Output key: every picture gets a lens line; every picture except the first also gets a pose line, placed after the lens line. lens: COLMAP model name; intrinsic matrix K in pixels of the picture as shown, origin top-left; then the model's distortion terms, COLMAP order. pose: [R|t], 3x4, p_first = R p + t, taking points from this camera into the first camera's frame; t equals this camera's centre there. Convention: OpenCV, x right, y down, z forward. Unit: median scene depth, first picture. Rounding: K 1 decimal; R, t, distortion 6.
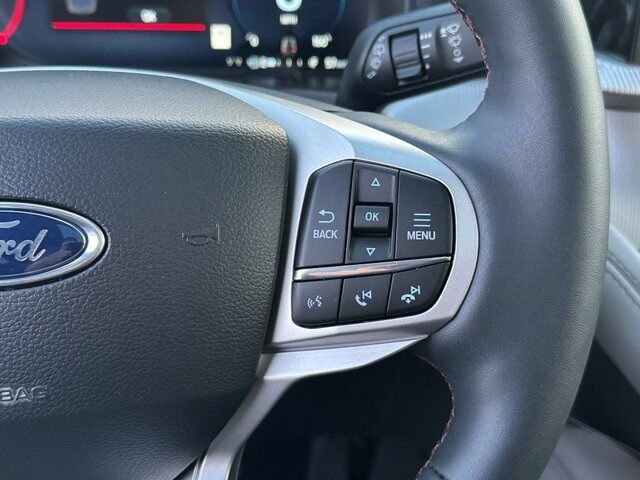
lens RADIAL K [[770.6, 0, 320.0], [0, 770.6, 240.0], [0, 0, 1]] dist [0.170694, -0.504854]
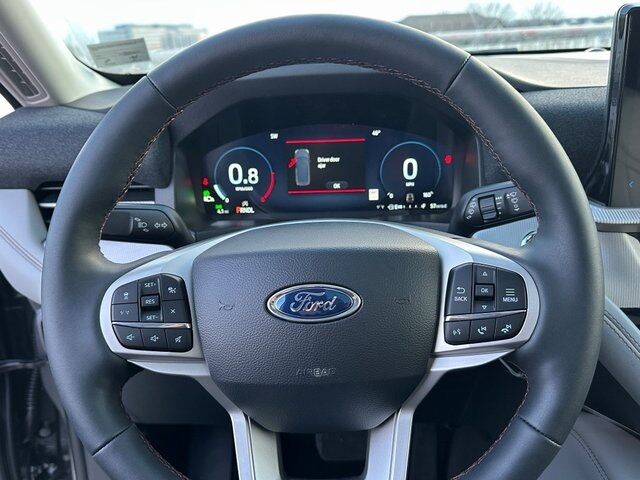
lens RADIAL K [[509.1, 0, 320.0], [0, 509.1, 240.0], [0, 0, 1]] dist [0.095533, -0.207555]
pose [[0.989896, -0.016820, -0.140796, -0.163761], [-0.001586, 0.991565, -0.129602, 0.014151], [0.141789, 0.128516, 0.981519, -0.407765]]
